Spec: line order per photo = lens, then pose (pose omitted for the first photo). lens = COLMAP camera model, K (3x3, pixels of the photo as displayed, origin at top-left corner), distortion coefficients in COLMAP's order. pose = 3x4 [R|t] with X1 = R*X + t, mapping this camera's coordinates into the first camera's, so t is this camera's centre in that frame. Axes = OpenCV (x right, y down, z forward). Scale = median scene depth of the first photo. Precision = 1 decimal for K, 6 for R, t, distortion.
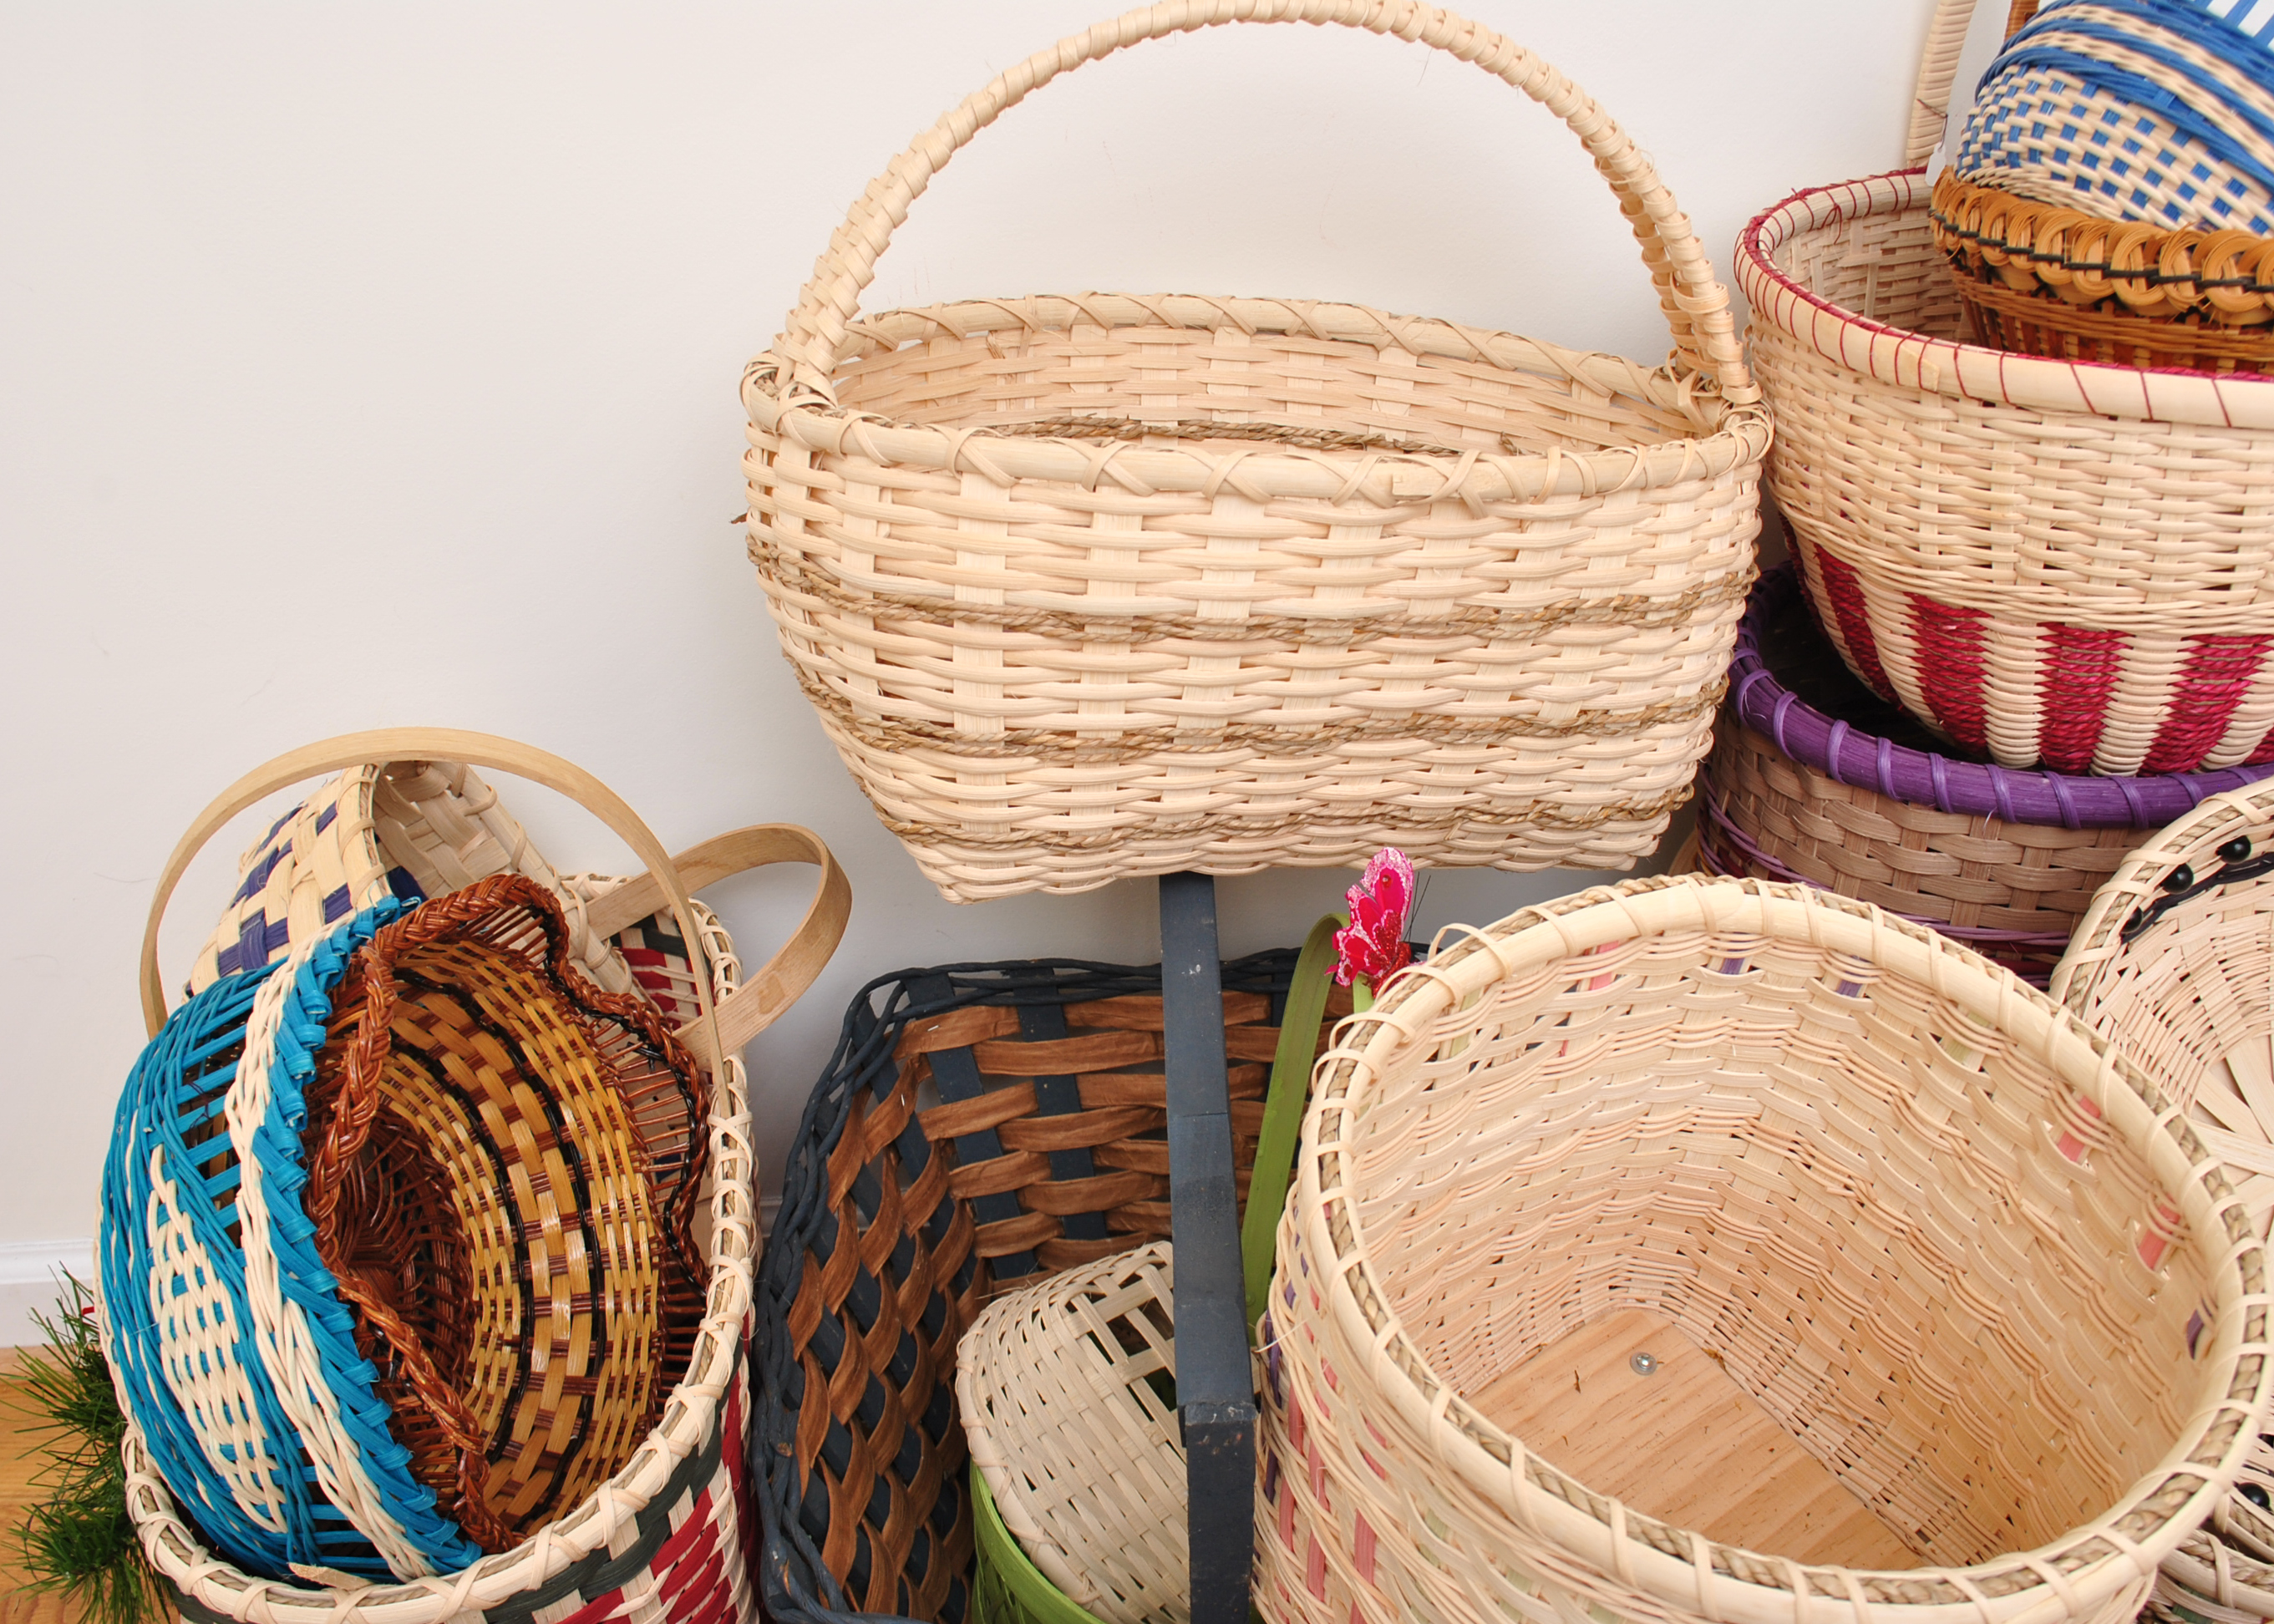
lens RADIAL K [[2082.8, 0, 1137.0], [0, 2082.8, 812.0], [0, 0, 1]] dist [-0.068185, 0.001356]
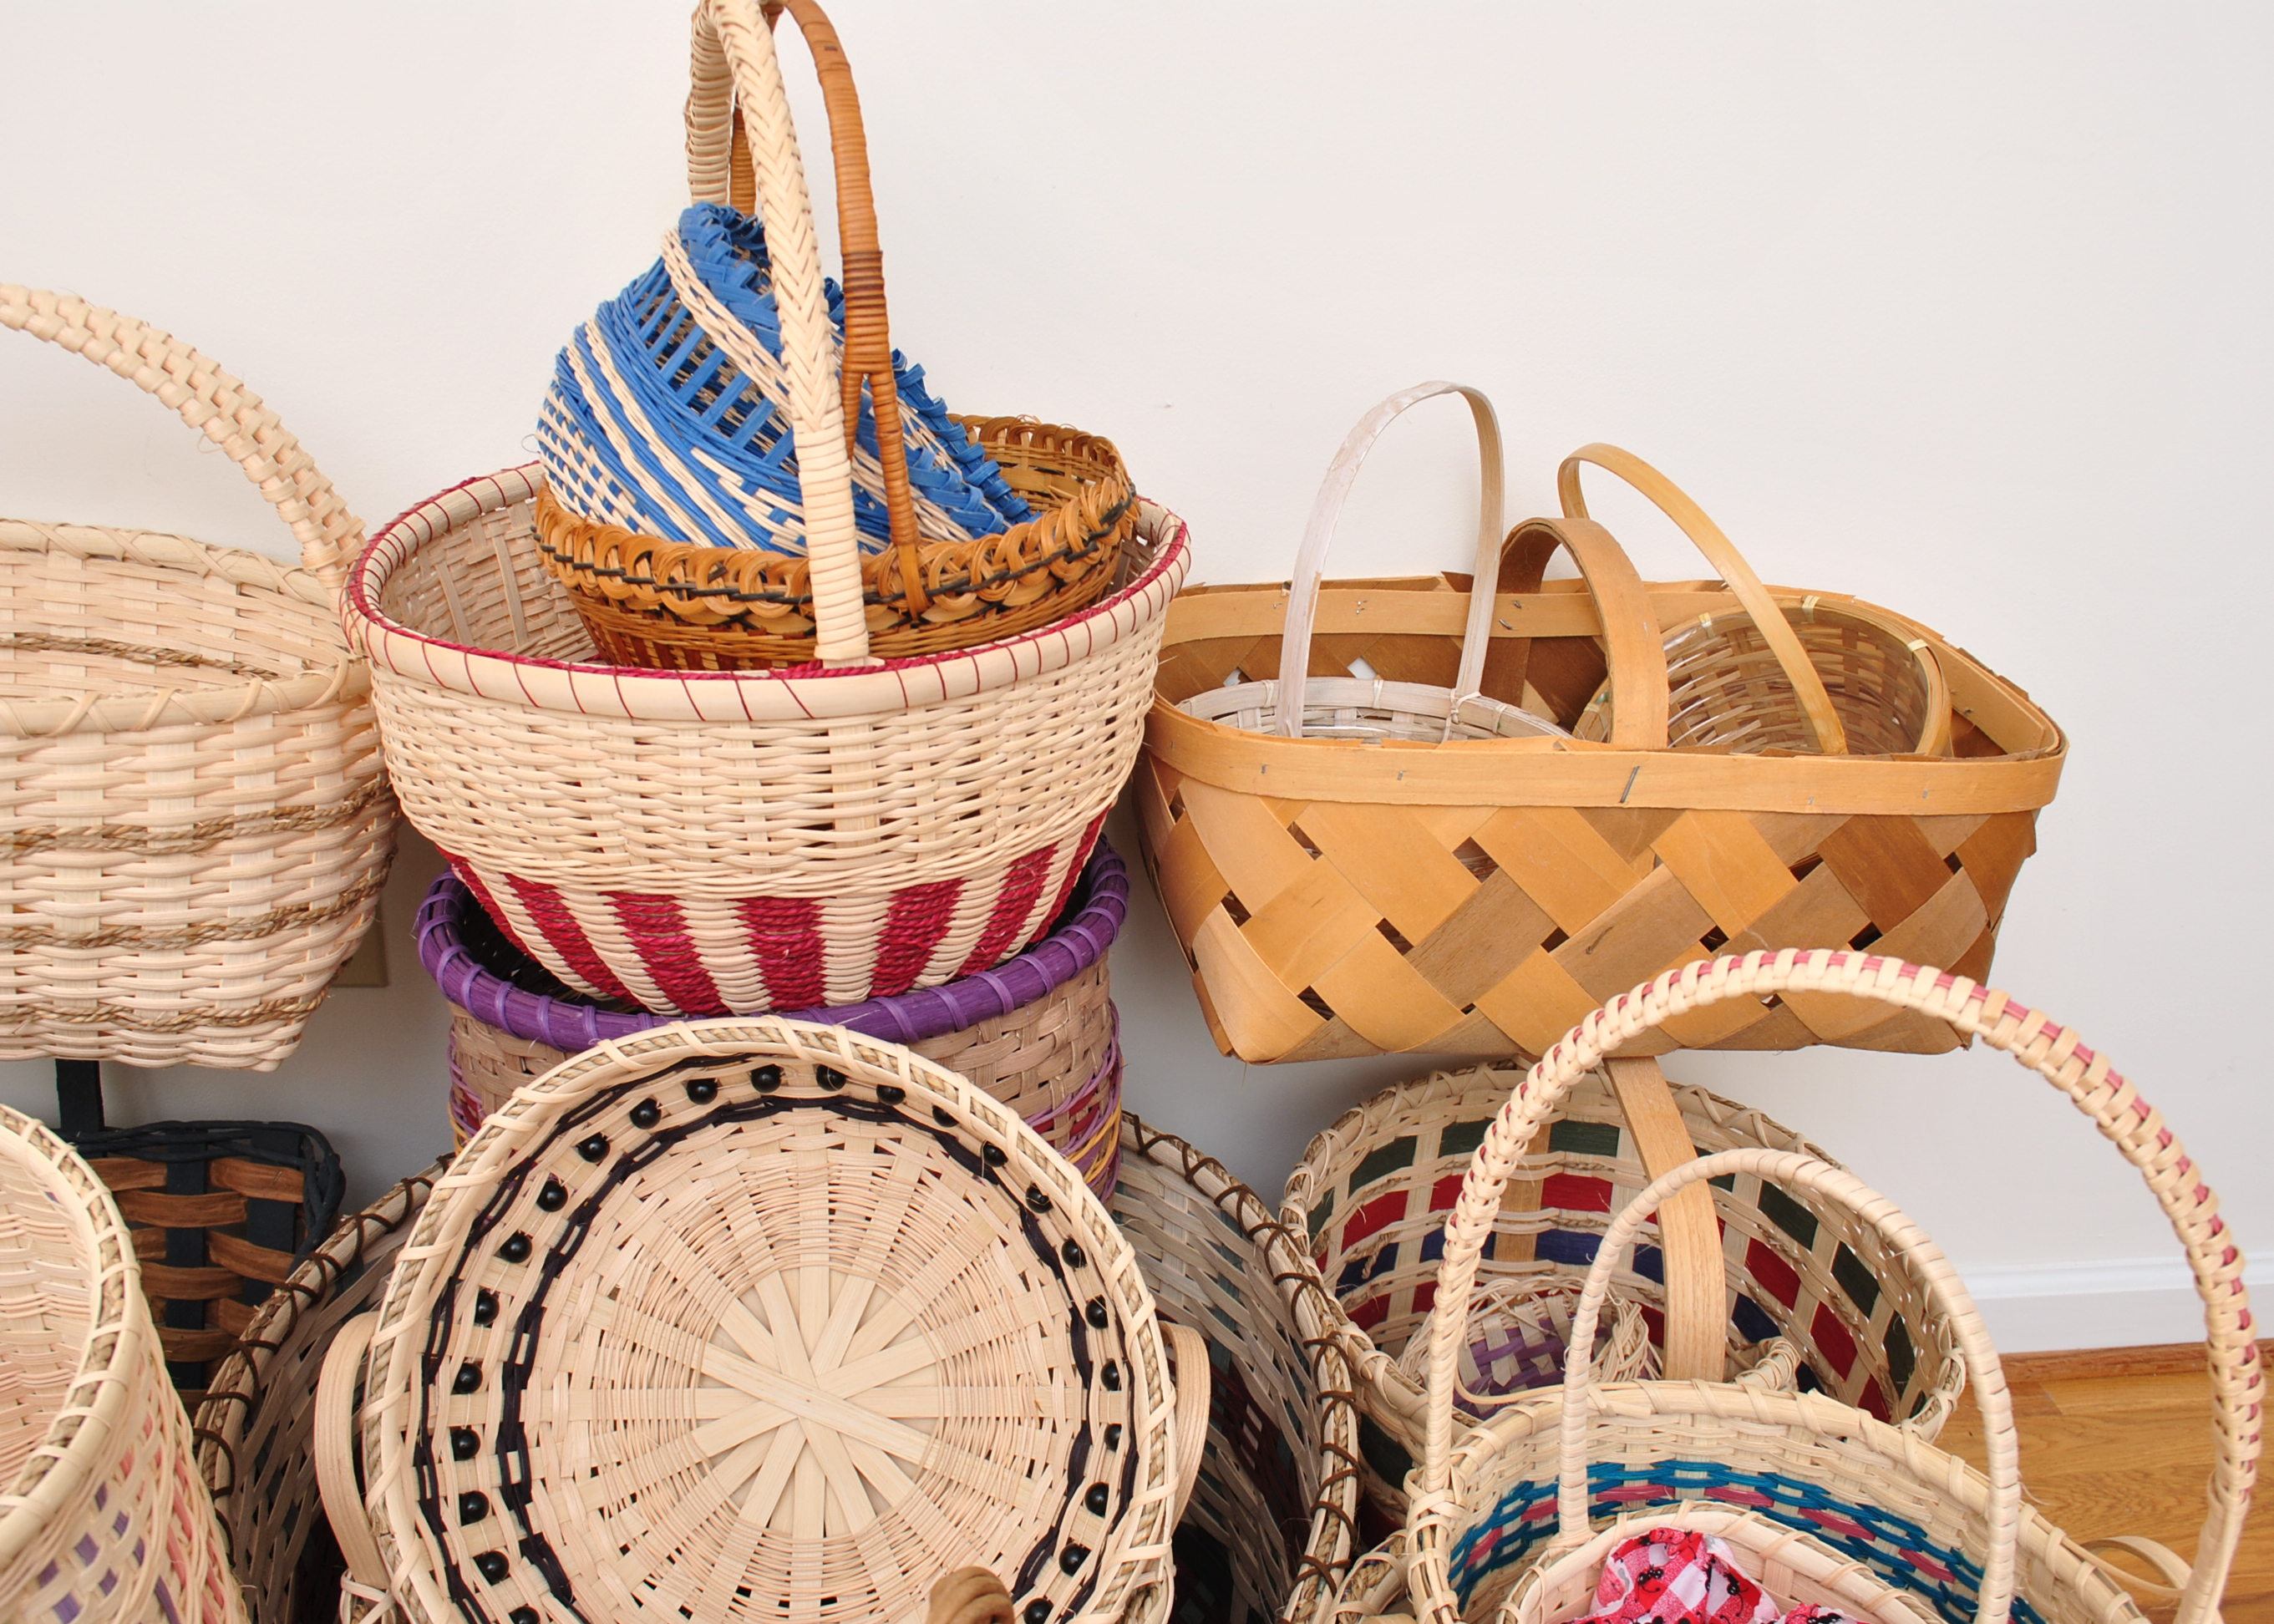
lens RADIAL K [[2103.0, 0, 1142.4], [0, 2103.0, 794.6], [0, 0, 1]] dist [-0.069335, 0.003546]
pose [[0.998154, 0.059610, 0.011619, 0.791877], [-0.058493, 0.995069, -0.080107, -0.065851], [-0.016337, 0.079280, 0.996719, -0.116690]]
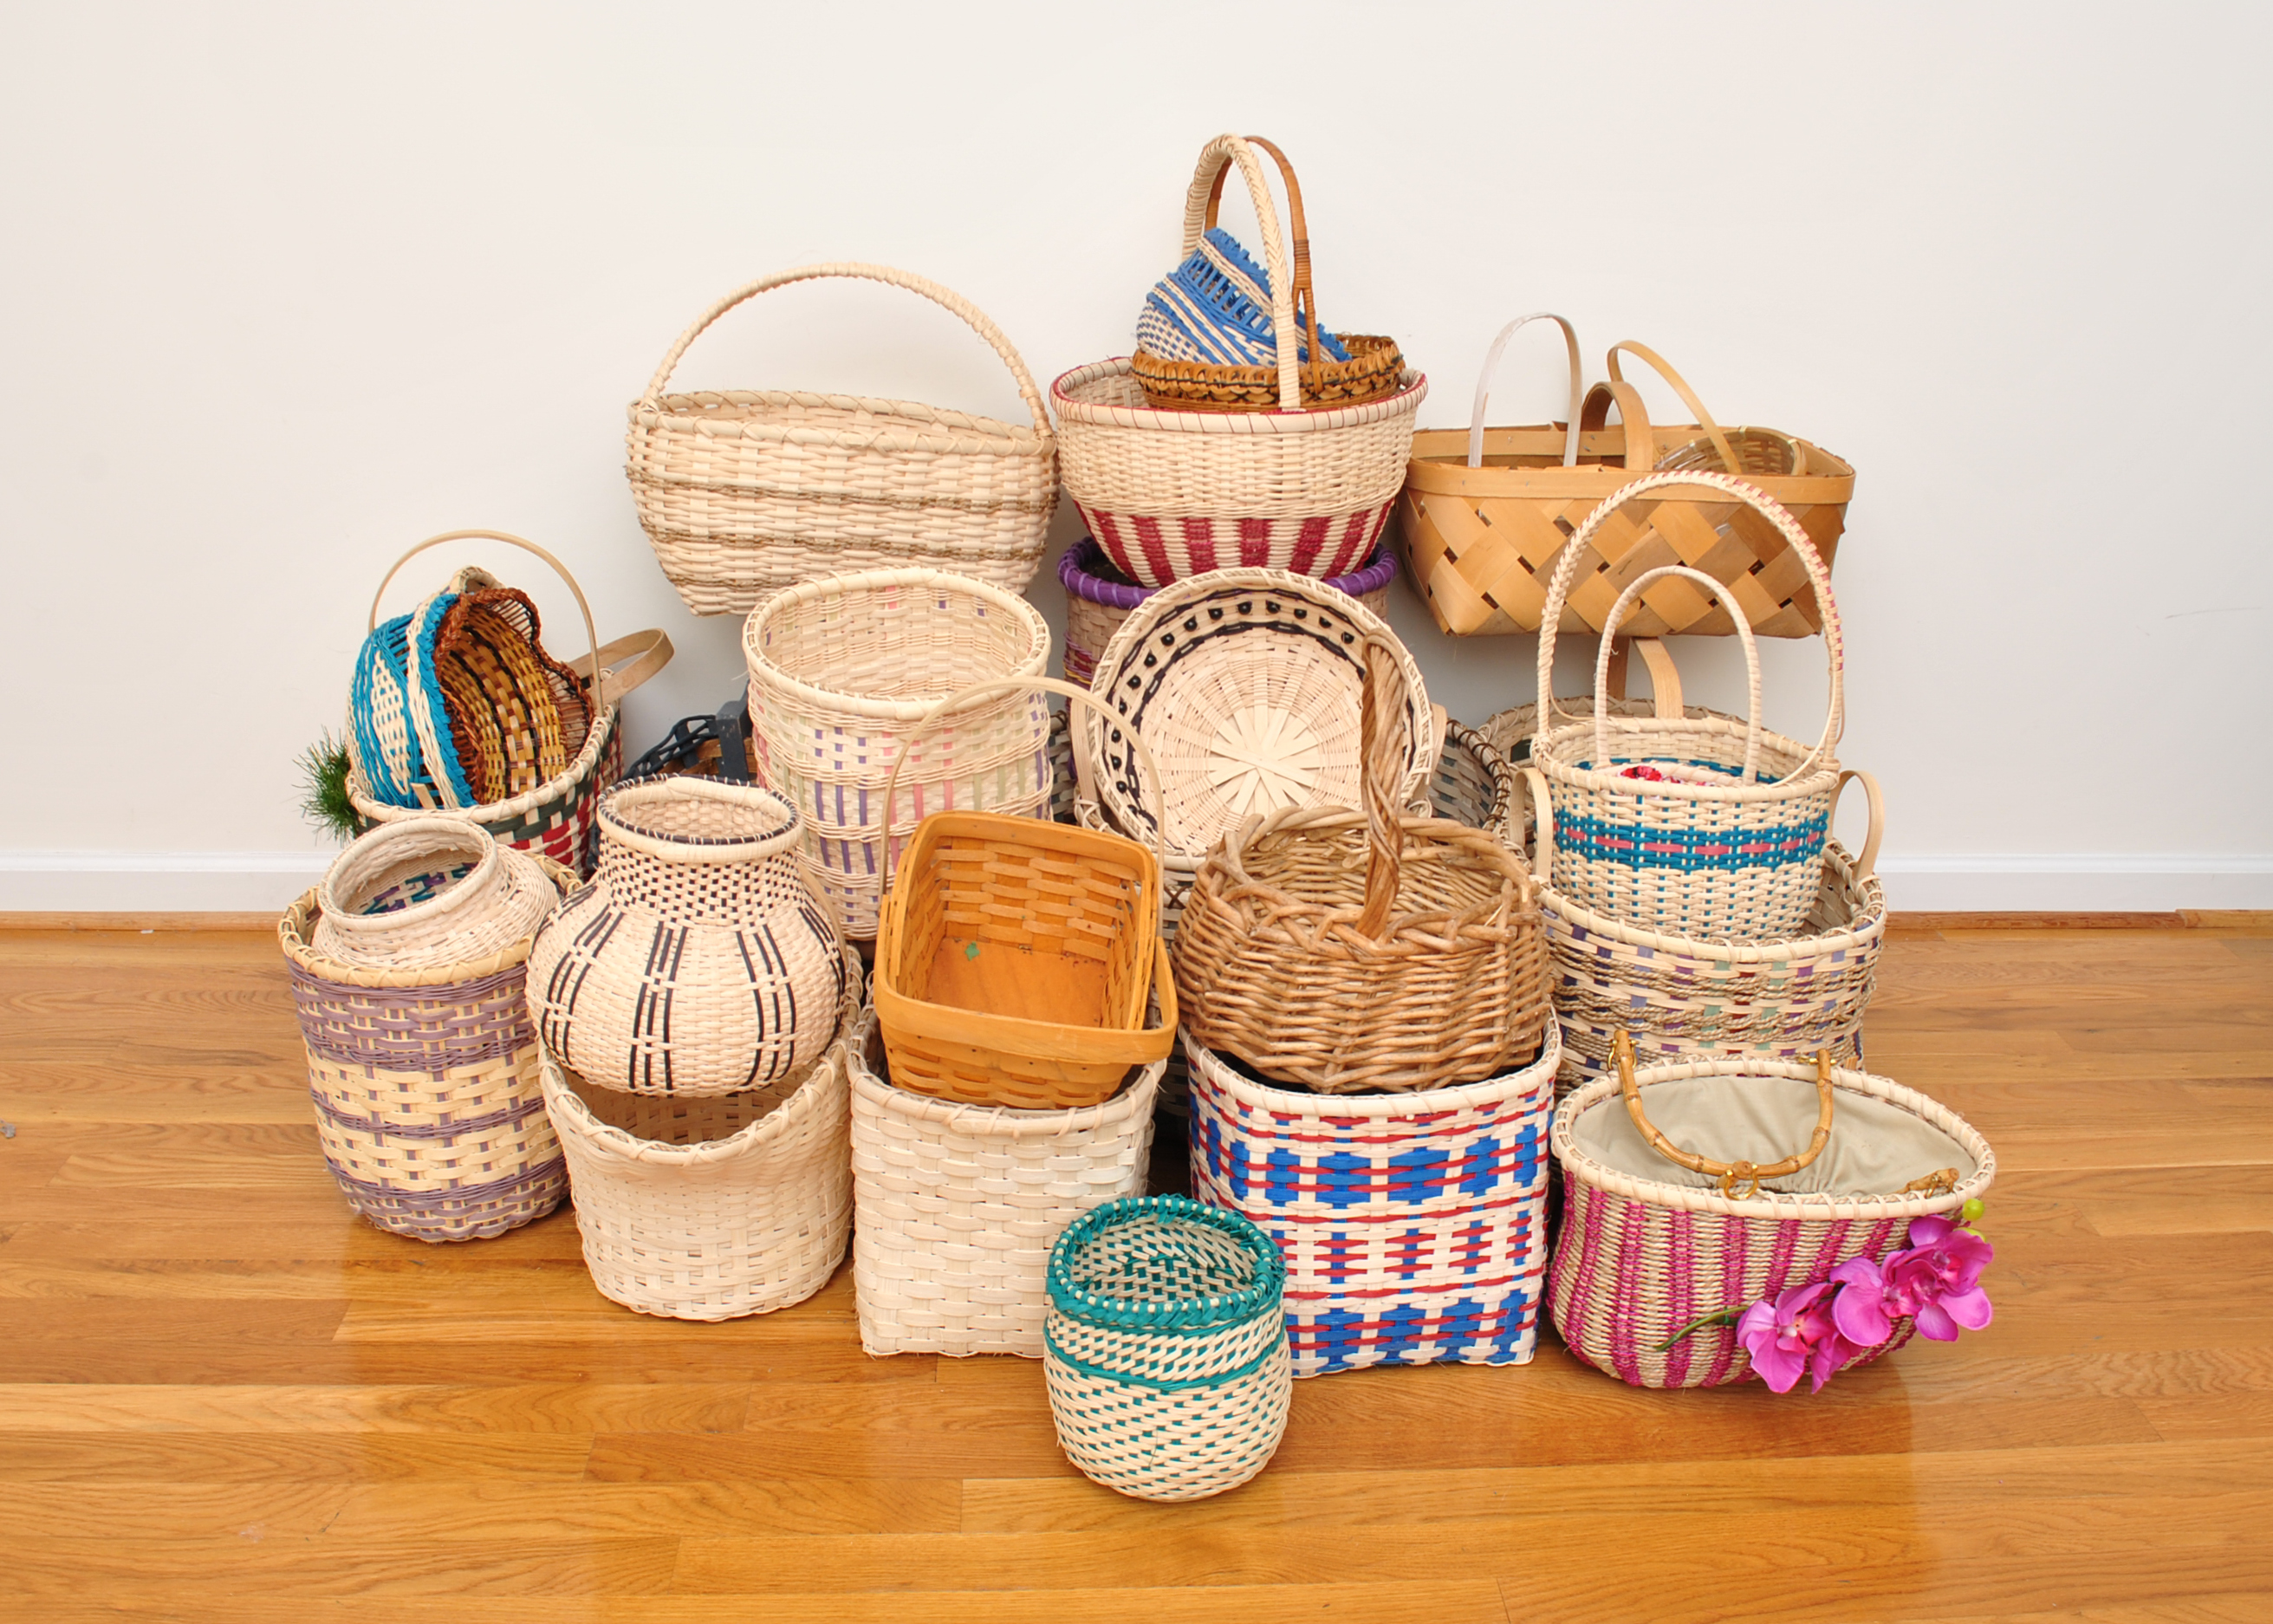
lens RADIAL K [[2300.4, 0, 1136.5], [0, 2300.4, 812.0], [0, 0, 1]] dist [-0.053429, -0.002804]
pose [[0.996792, 0.051344, -0.061402, 0.661229], [-0.059717, 0.987862, -0.143399, 0.682364], [0.053294, 0.146605, 0.987758, -1.751448]]
